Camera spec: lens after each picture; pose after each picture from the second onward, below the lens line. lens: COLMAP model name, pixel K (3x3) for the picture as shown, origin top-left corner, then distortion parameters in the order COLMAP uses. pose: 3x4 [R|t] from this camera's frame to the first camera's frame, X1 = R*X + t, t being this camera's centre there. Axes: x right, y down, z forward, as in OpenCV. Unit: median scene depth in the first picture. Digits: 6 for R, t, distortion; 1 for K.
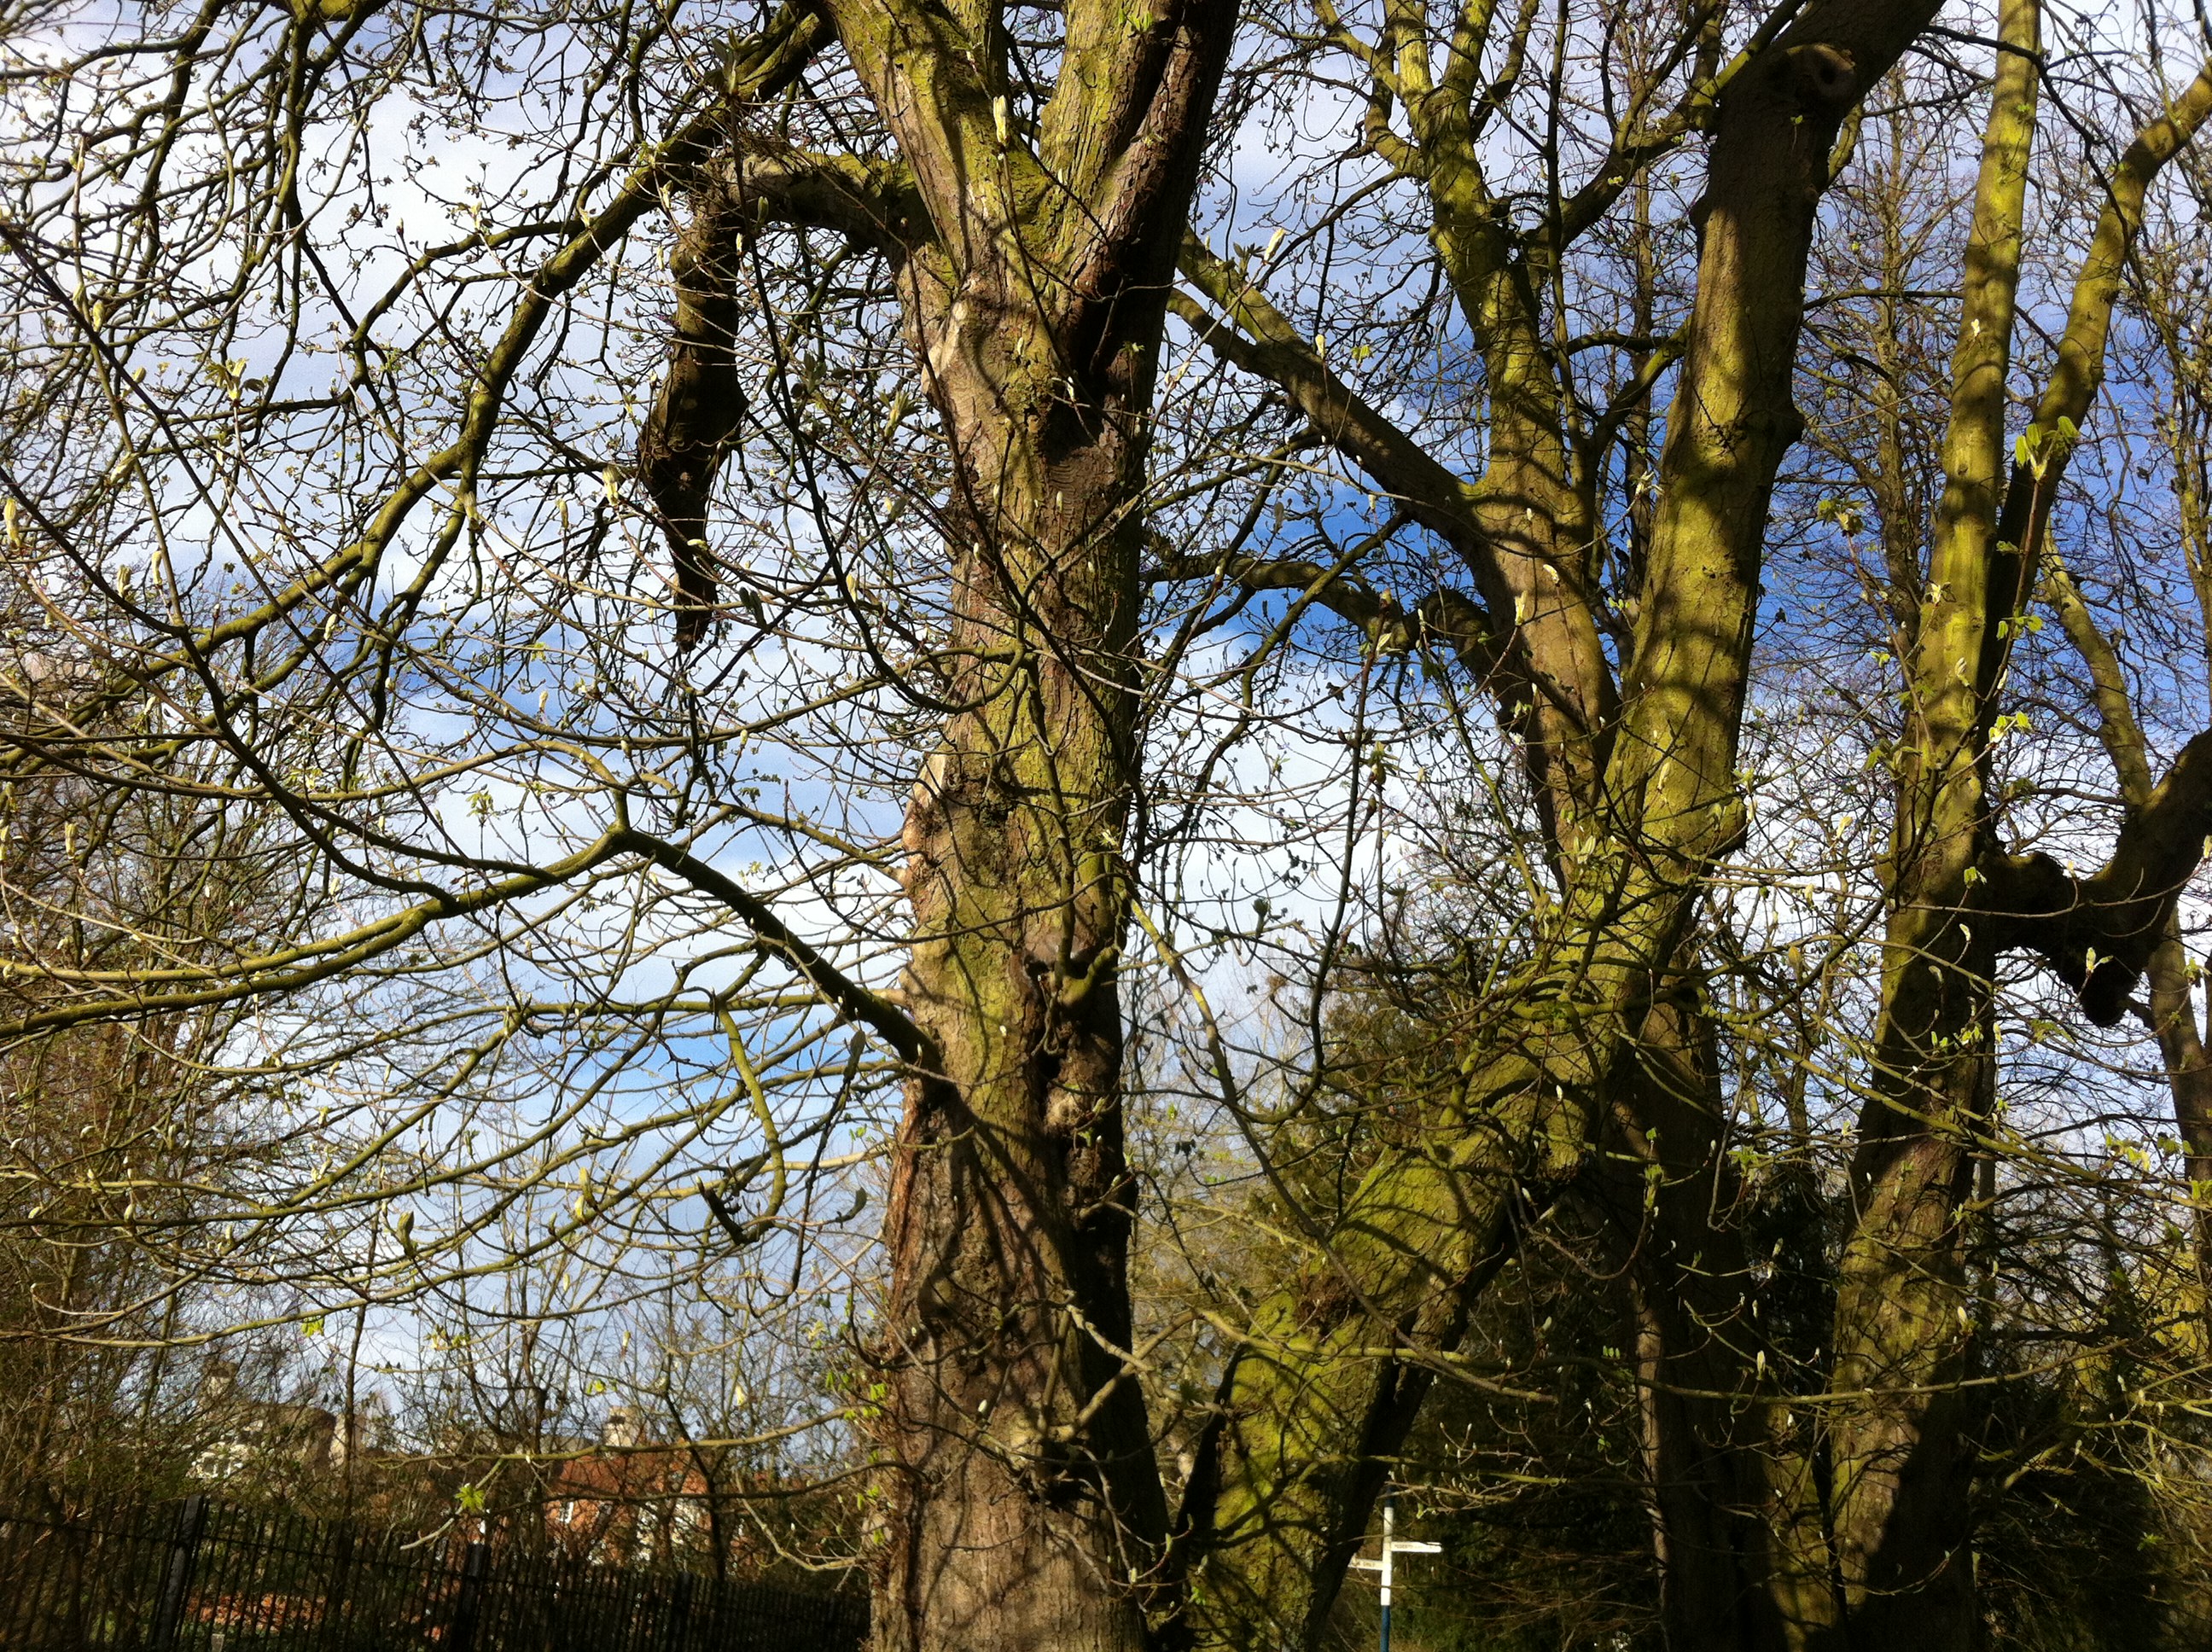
lens RADIAL K [[2041.8, 0, 1106.0], [0, 2041.8, 826.0], [0, 0, 1]] dist [0.175730, -0.486539]
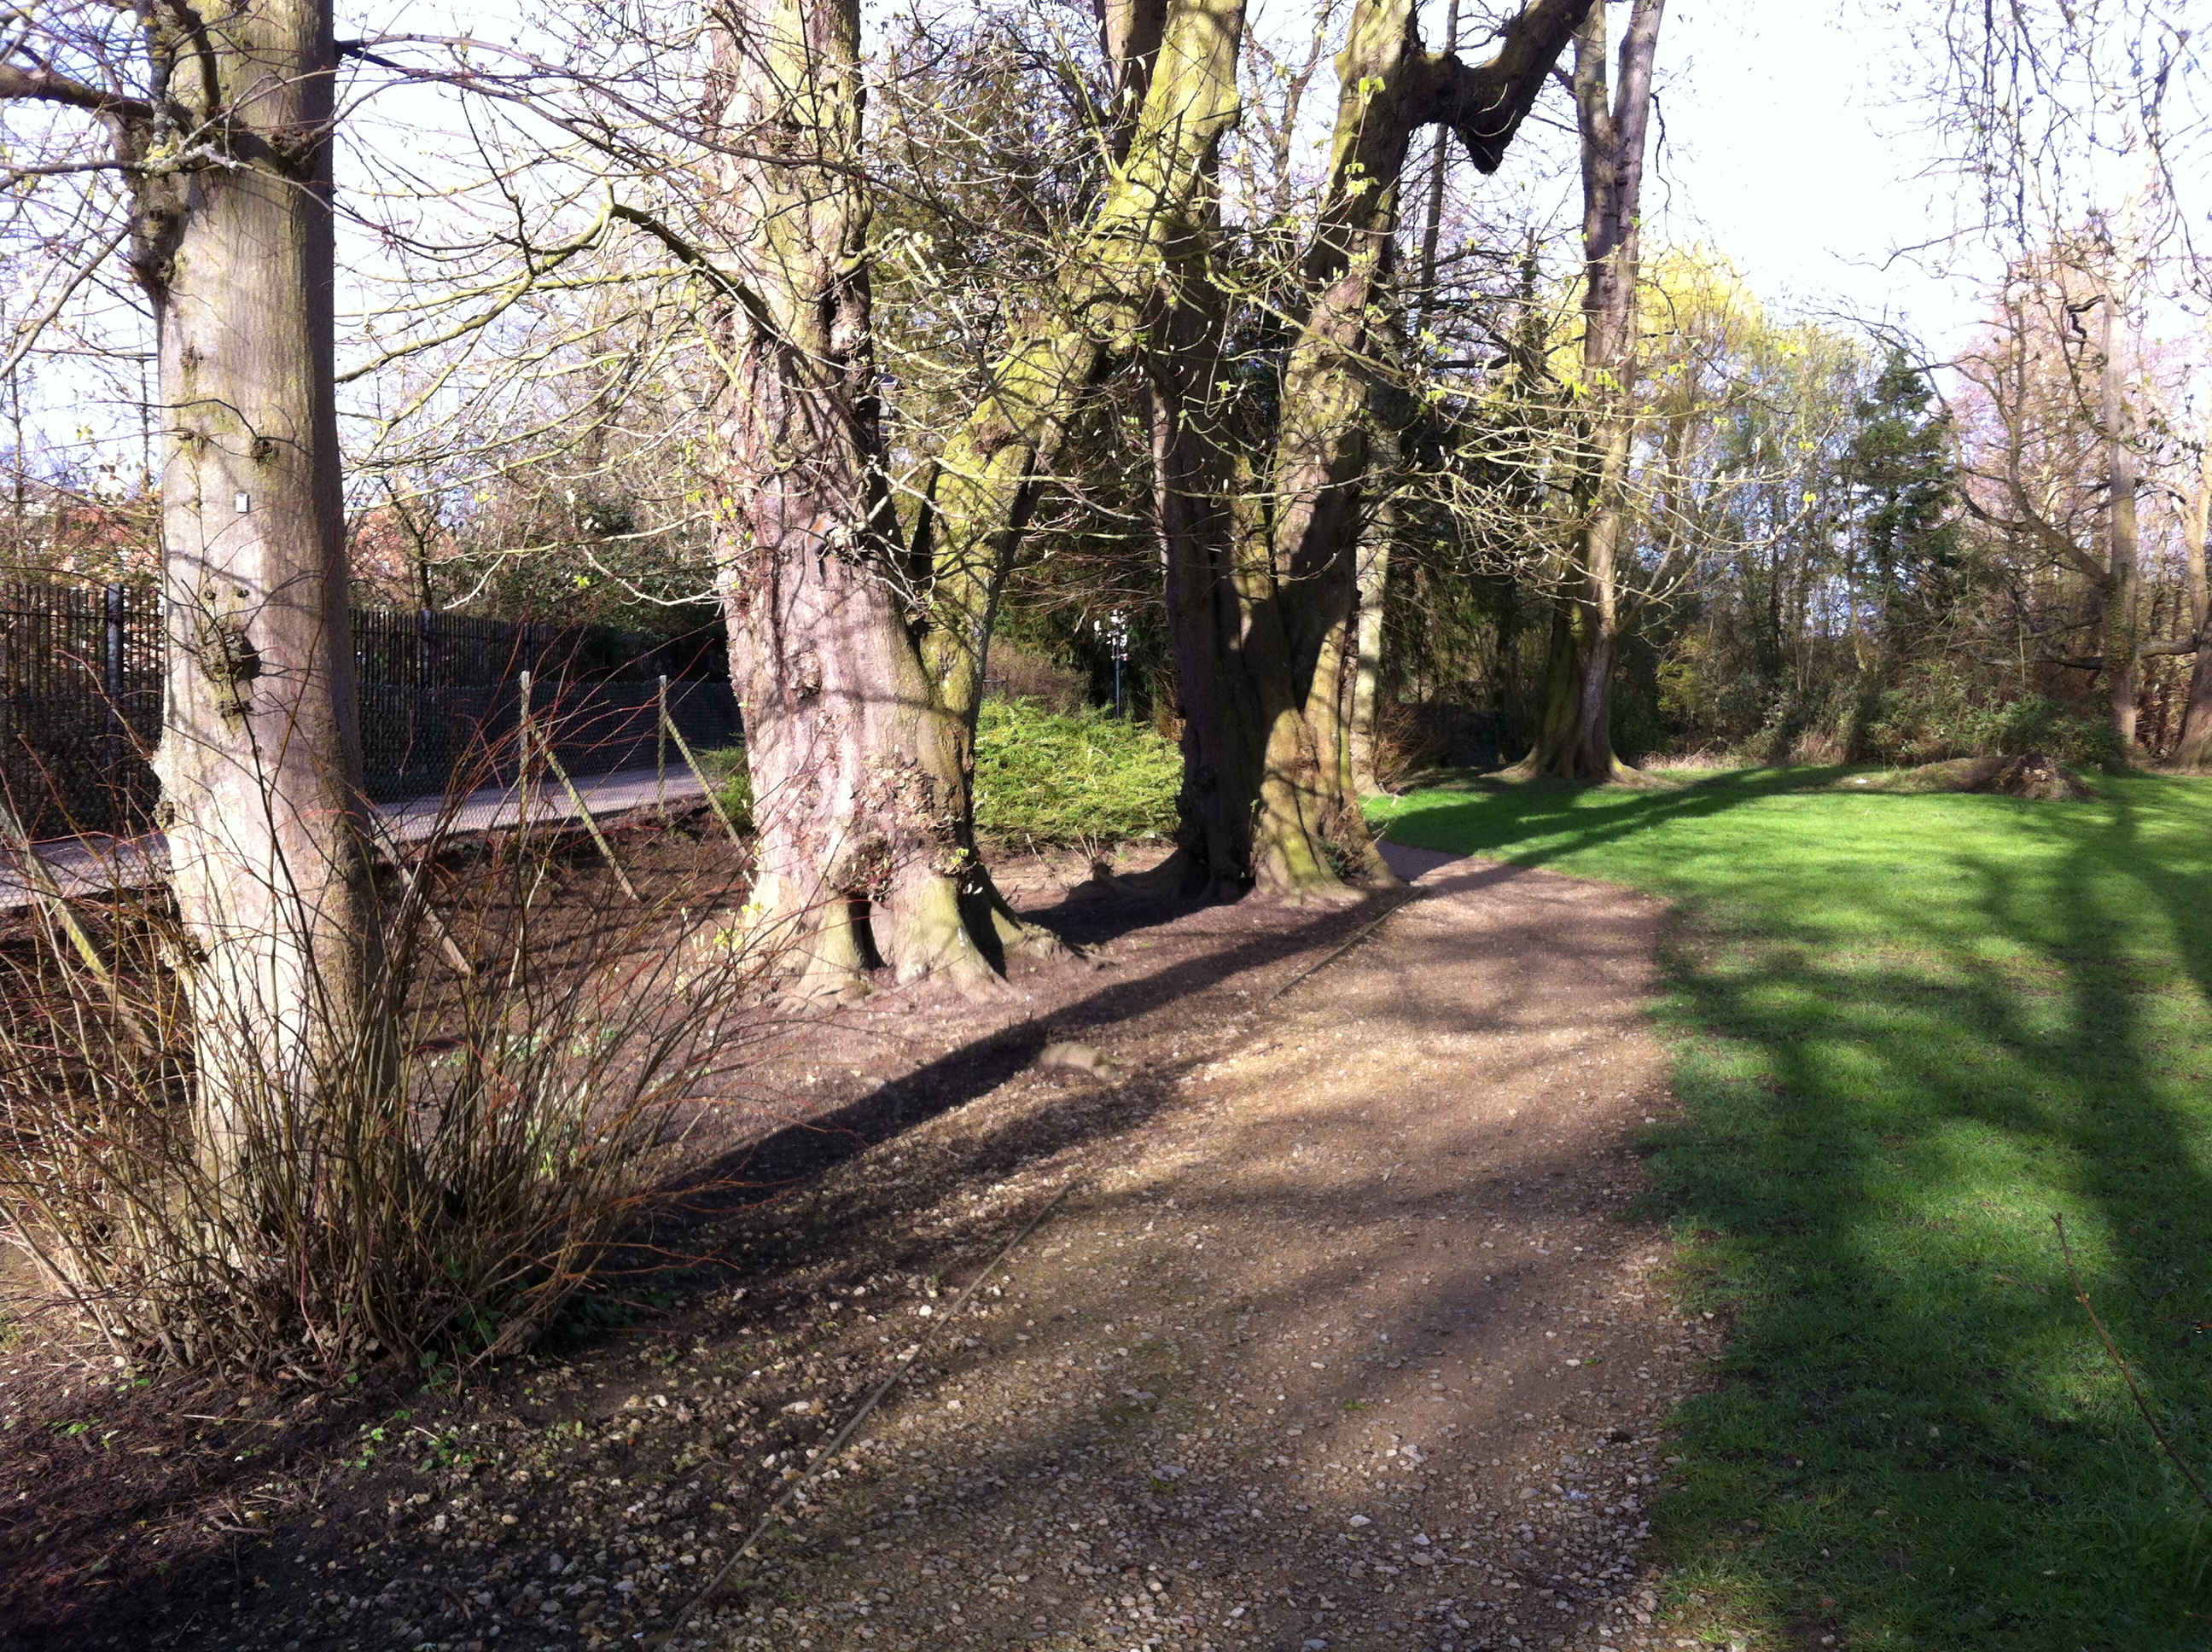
lens RADIAL K [[2041.8, 0, 1106.0], [0, 2041.8, 826.0], [0, 0, 1]] dist [0.175730, -0.486539]
pose [[0.971886, -0.087308, 0.218665, -0.203345], [-0.020558, 0.893693, 0.448207, -0.251667], [-0.234551, -0.440102, 0.866773, -0.647393]]
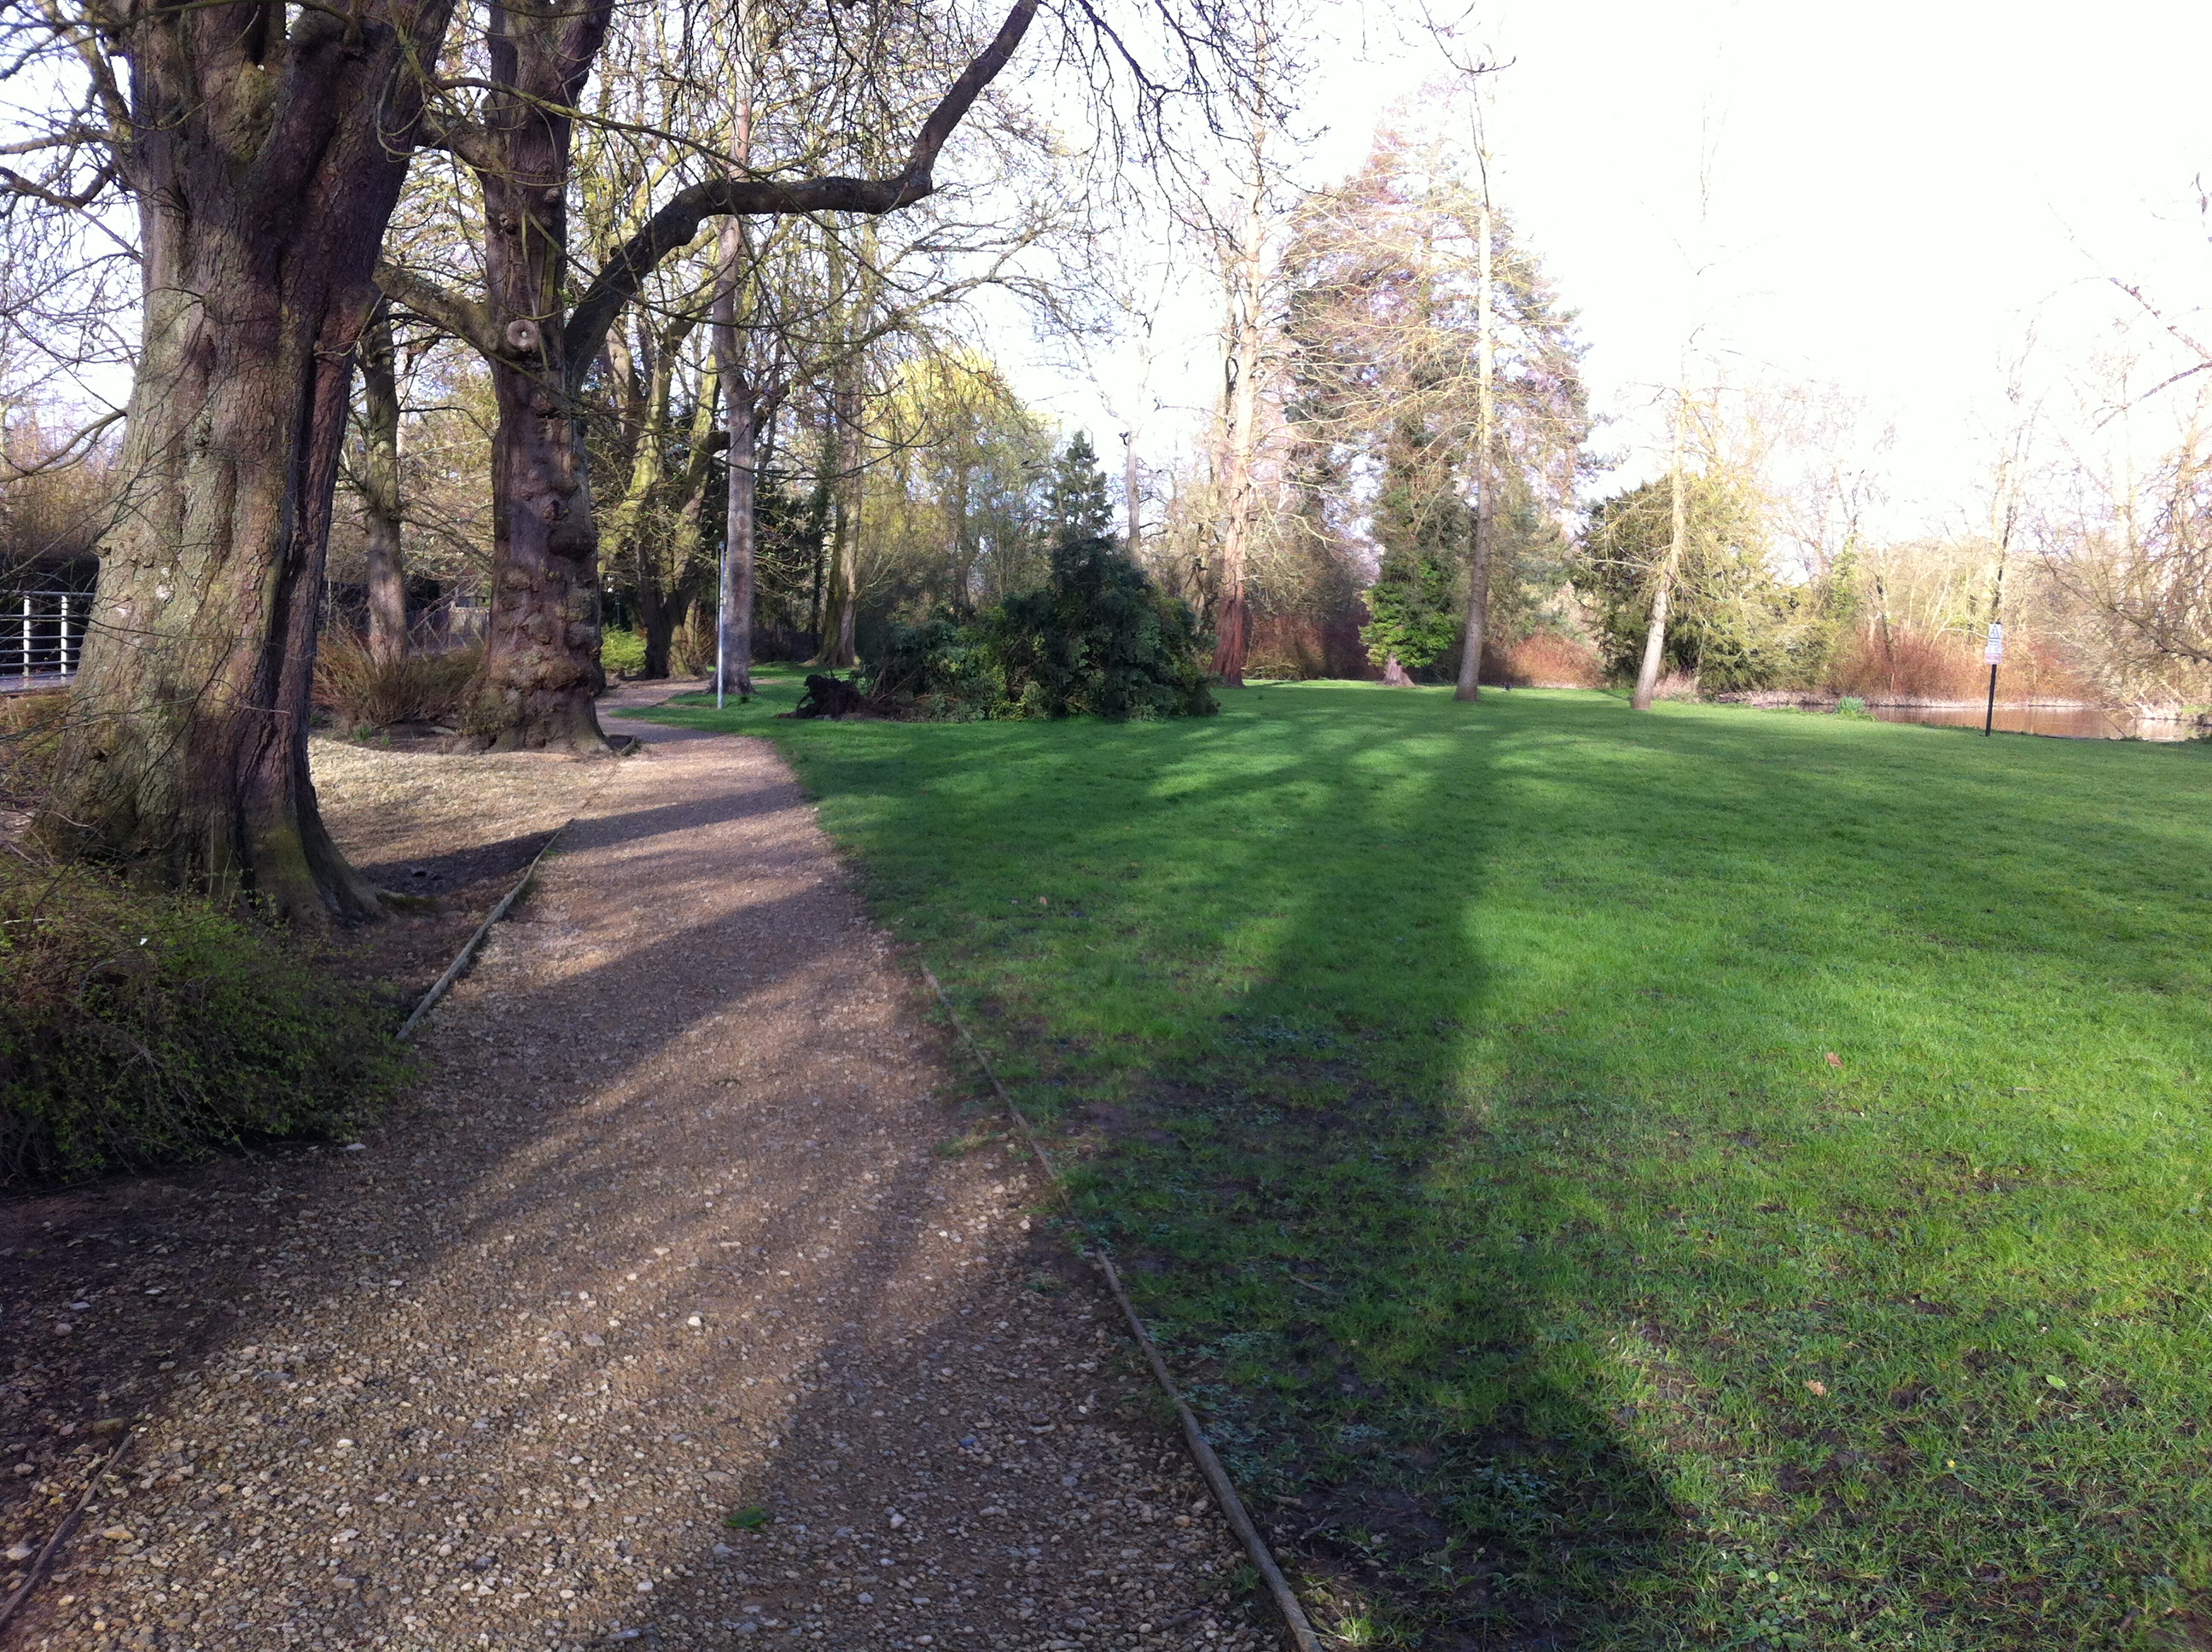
lens RADIAL K [[2041.8, 0, 1106.0], [0, 2041.8, 826.0], [0, 0, 1]] dist [0.175730, -0.486539]
pose [[0.887495, -0.088812, 0.452178, -1.867352], [-0.144878, 0.877721, 0.456745, -2.809594], [-0.437450, -0.470869, 0.766107, -6.455478]]
